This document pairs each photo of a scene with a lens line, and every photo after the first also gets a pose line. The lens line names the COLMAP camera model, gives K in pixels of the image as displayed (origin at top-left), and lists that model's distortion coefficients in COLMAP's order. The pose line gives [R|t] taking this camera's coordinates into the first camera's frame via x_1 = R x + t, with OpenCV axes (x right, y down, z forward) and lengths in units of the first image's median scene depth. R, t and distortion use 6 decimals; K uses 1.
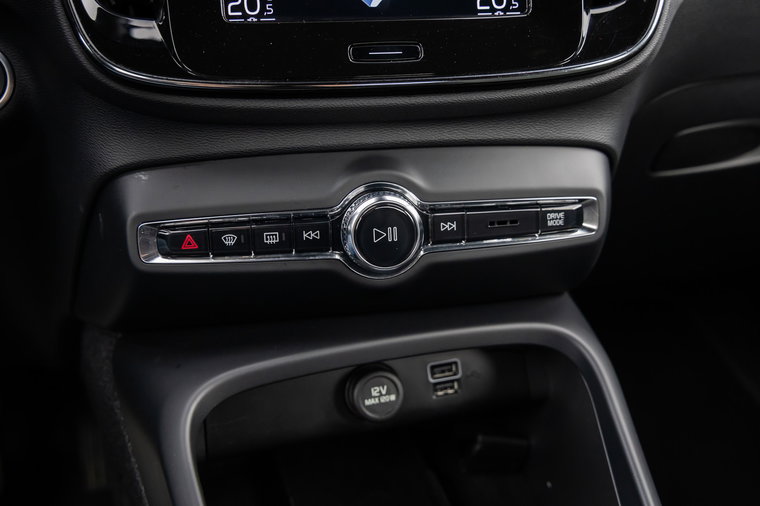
lens RADIAL K [[855.3, 0, 380.0], [0, 855.3, 253.0], [0, 0, 1]] dist [0.005079, 0.002094]
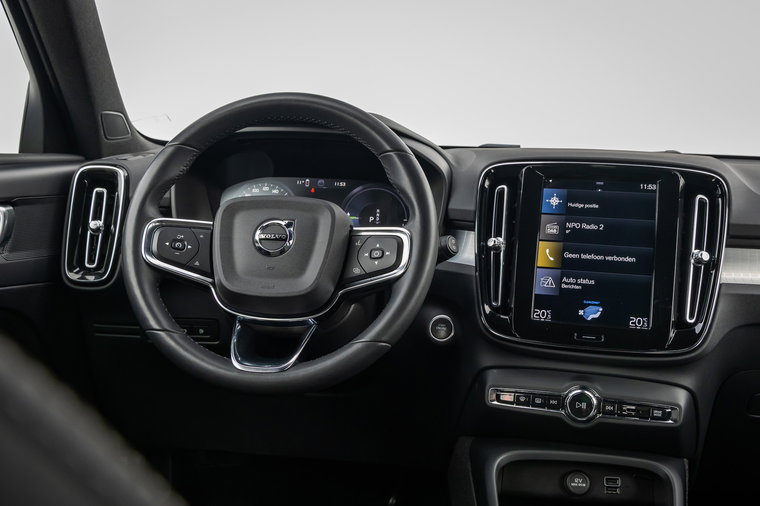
lens RADIAL K [[902.3, 0, 380.0], [0, 902.3, 253.0], [0, 0, 1]] dist [0.000661, -0.014975]
pose [[0.908306, 0.085932, -0.409384, 0.513676], [-0.200973, 0.947967, -0.246916, 0.325908], [0.366864, 0.306551, 0.878315, -1.701043]]
